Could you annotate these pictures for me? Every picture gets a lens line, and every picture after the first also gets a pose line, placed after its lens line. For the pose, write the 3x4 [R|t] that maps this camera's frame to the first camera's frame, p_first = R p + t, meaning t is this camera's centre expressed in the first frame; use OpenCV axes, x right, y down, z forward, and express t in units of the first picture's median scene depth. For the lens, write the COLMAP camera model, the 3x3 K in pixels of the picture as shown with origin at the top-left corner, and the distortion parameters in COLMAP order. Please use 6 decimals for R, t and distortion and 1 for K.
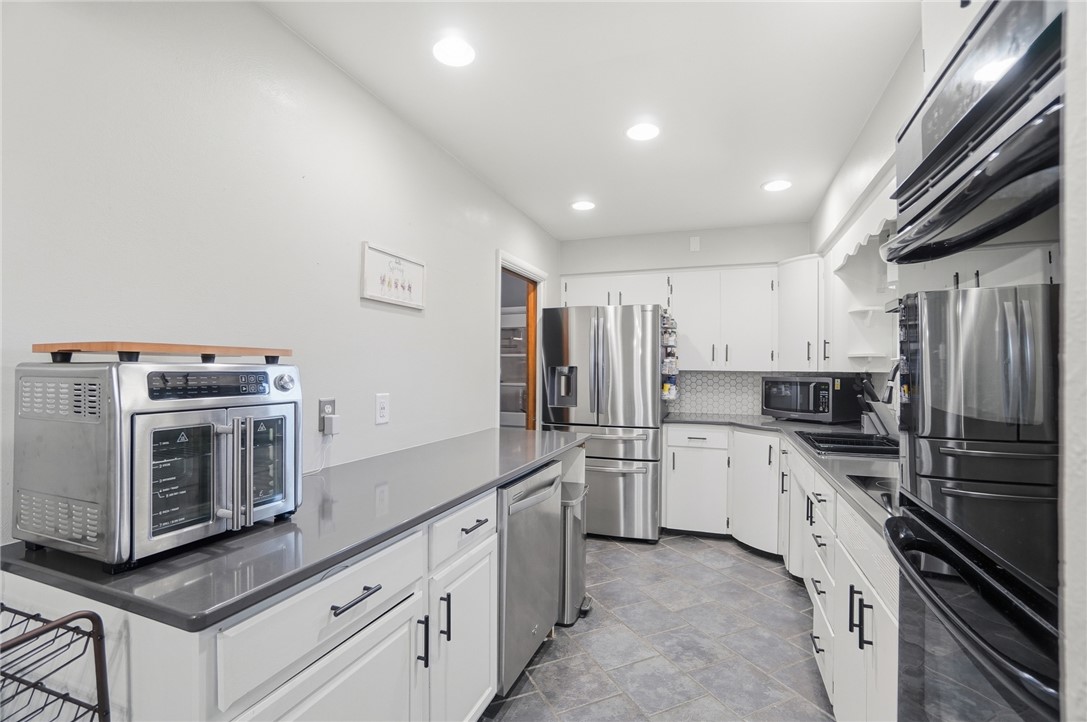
lens RADIAL K [[495.6, 0, 539.1], [0, 495.6, 359.6], [0, 0, 1]] dist [-0.036617, 0.020441]
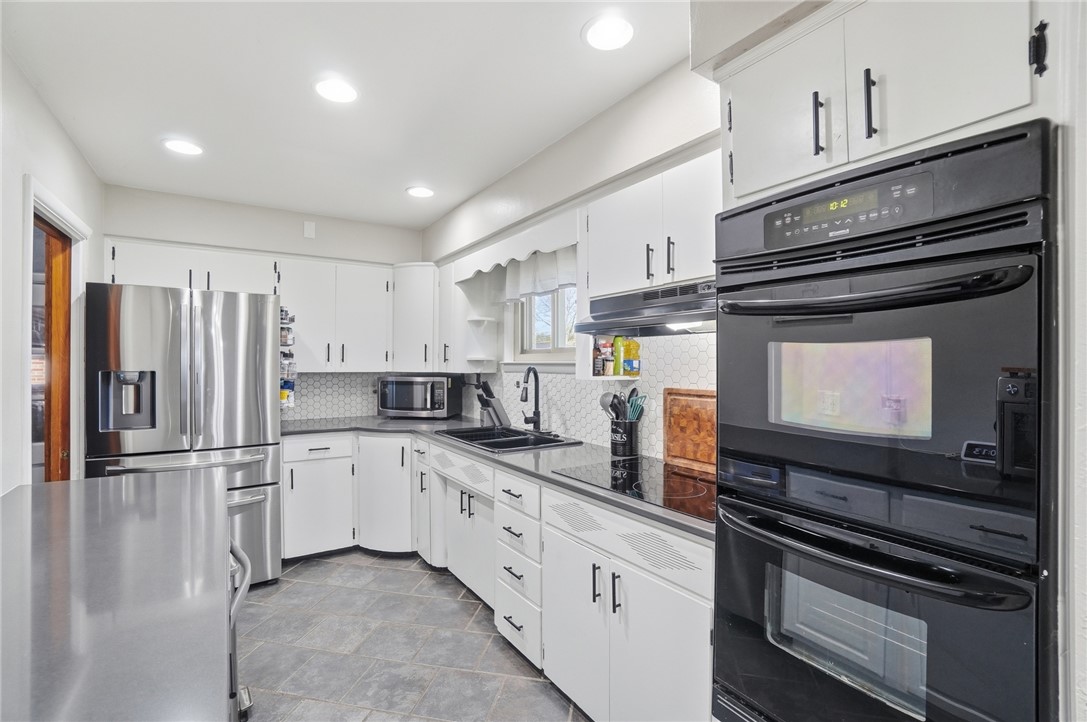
lens RADIAL K [[495.6, 0, 539.1], [0, 495.6, 359.6], [0, 0, 1]] dist [-0.036617, 0.020441]
pose [[0.599903, -0.003960, 0.800063, -0.166778], [-0.012247, 0.999825, 0.014132, -0.021830], [-0.799979, -0.018276, 0.599749, 0.161972]]
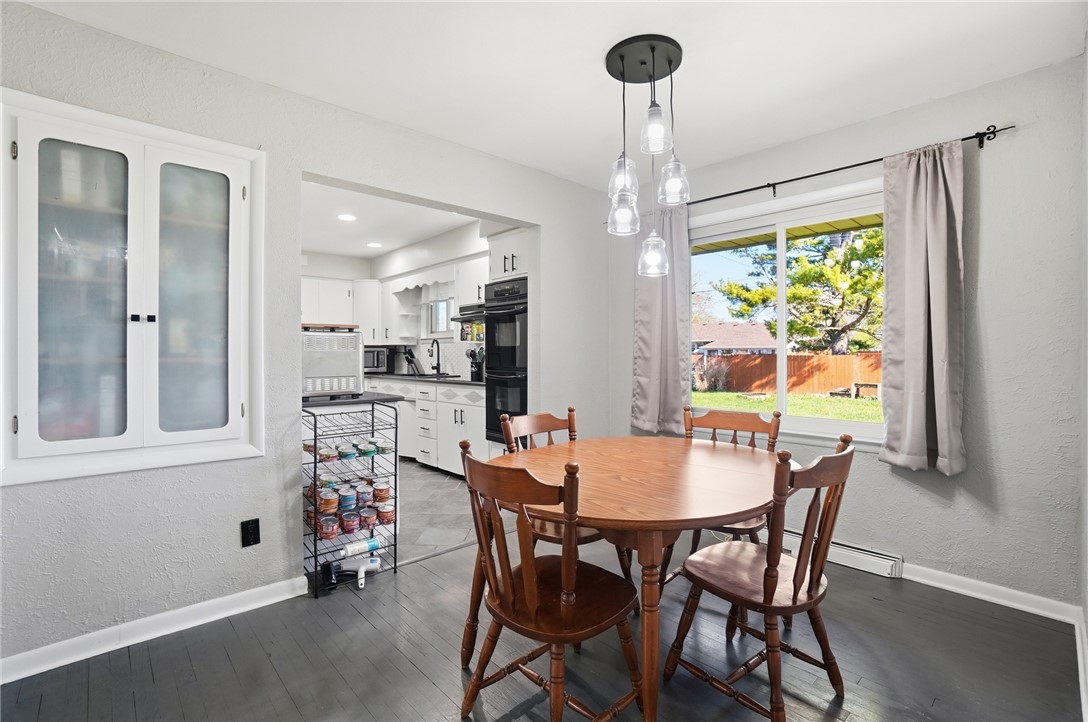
lens RADIAL K [[518.7, 0, 543.1], [0, 518.7, 346.3], [0, 0, 1]] dist [-0.046089, 0.021230]
pose [[0.465921, 0.003851, 0.884818, -0.859128], [-0.009621, 0.999953, 0.000714, 0.022152], [-0.884774, -0.008845, 0.465936, -0.446402]]
